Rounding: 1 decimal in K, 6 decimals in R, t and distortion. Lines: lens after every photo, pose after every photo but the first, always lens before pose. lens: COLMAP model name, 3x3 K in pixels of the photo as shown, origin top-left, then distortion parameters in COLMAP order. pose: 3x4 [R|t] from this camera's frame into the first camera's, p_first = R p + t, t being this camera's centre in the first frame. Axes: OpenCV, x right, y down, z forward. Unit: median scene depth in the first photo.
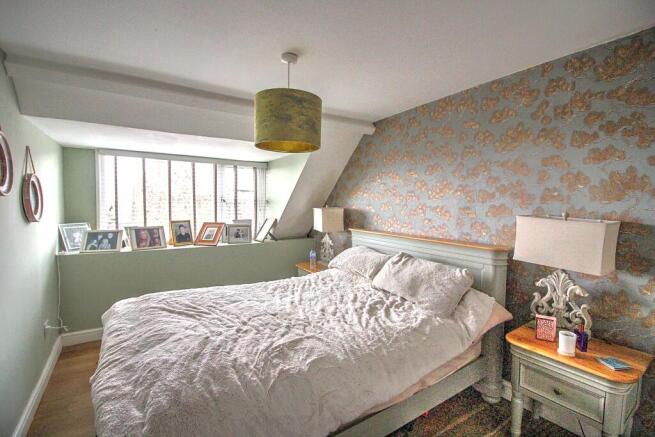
lens RADIAL K [[294.2, 0, 329.3], [0, 294.2, 232.2], [0, 0, 1]] dist [0.000092, -0.000299]
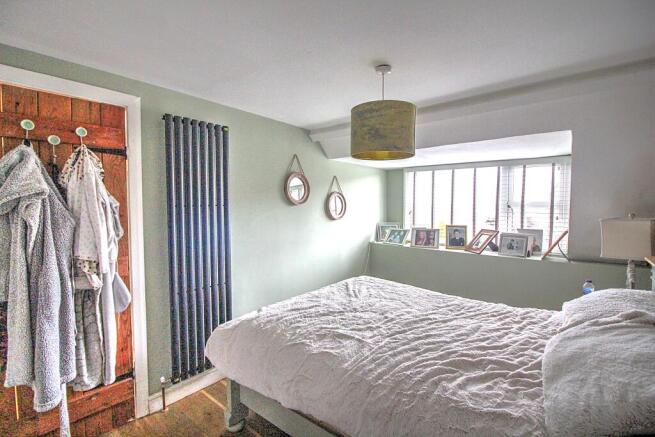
lens RADIAL K [[303.3, 0, 327.5], [0, 303.3, 218.5], [0, 0, 1]] dist [-0.002550, -0.001127]
pose [[0.298650, 0.032830, -0.953798, 0.438766], [-0.100524, 0.994931, 0.002771, -0.023692], [0.949054, 0.095052, 0.300437, 0.276321]]
